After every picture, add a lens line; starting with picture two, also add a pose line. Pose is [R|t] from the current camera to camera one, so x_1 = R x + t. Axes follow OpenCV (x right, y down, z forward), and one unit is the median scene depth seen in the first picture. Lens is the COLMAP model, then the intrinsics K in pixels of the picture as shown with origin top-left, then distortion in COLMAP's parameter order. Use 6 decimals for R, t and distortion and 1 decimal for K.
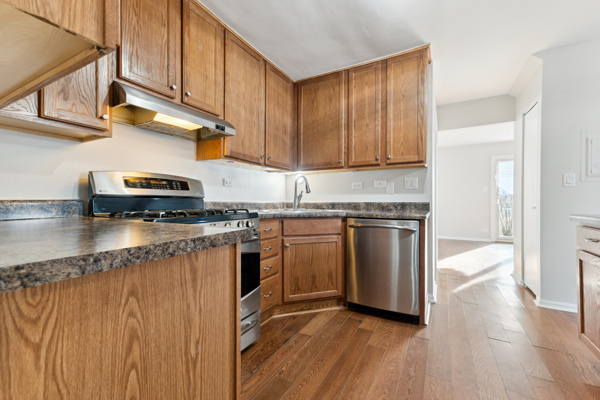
lens RADIAL K [[255.4, 0, 300.4], [0, 255.4, 200.2], [0, 0, 1]] dist [0.023327, -0.000524]
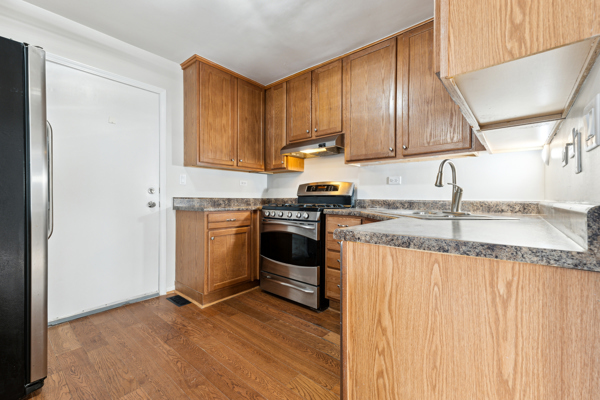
lens RADIAL K [[255.4, 0, 298.7], [0, 255.4, 198.4], [0, 0, 1]] dist [0.023327, -0.000524]
pose [[-0.197018, -0.004122, -0.980391, 0.961114], [-0.006660, 0.999974, -0.002865, 0.007662], [0.980377, 0.005965, -0.197040, 1.043411]]
